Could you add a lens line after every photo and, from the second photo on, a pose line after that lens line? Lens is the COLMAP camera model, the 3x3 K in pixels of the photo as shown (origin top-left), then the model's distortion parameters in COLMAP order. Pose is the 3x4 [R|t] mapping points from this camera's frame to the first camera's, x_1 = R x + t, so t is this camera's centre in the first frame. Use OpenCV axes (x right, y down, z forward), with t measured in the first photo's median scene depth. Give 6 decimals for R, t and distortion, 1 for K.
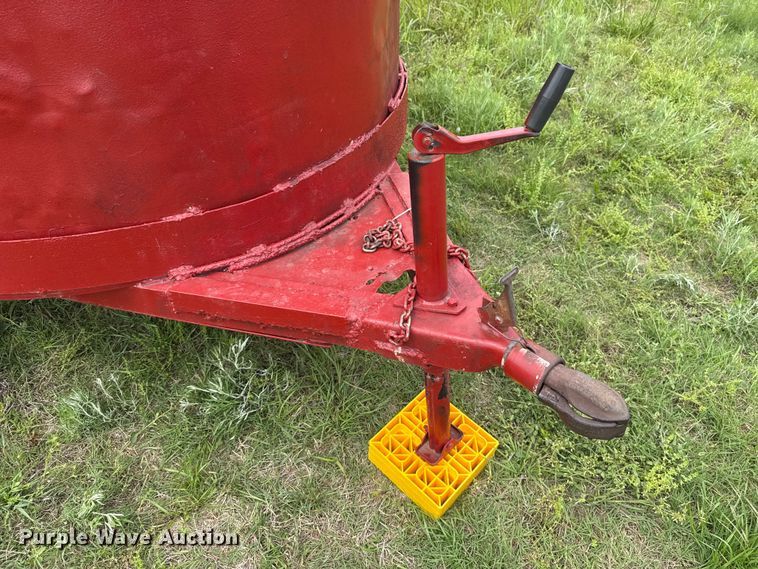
lens RADIAL K [[517.4, 0, 379.0], [0, 517.4, 284.5], [0, 0, 1]] dist [0.071233, -0.073774]
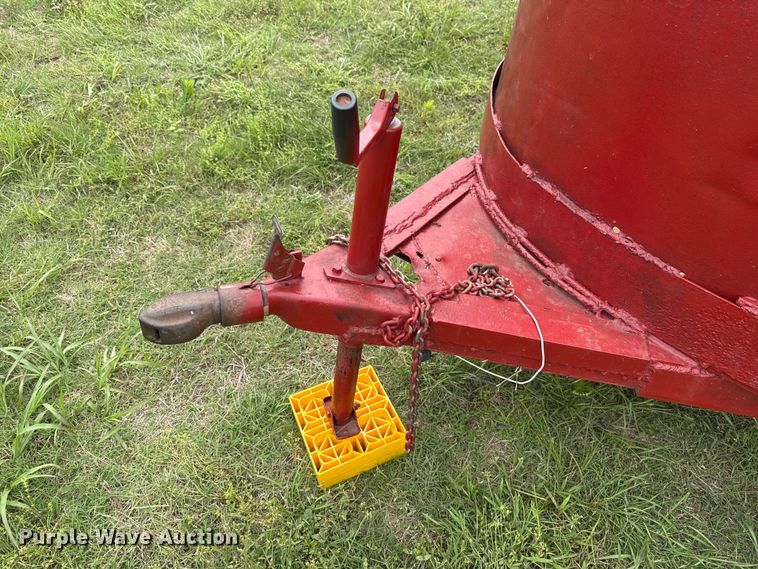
lens RADIAL K [[517.4, 0, 379.0], [0, 517.4, 284.5], [0, 0, 1]] dist [0.071233, -0.073774]
pose [[-0.354995, 0.662862, -0.659236, 0.612443], [-0.658554, 0.323193, 0.679598, -0.530825], [0.663540, 0.675397, 0.321798, 0.584101]]
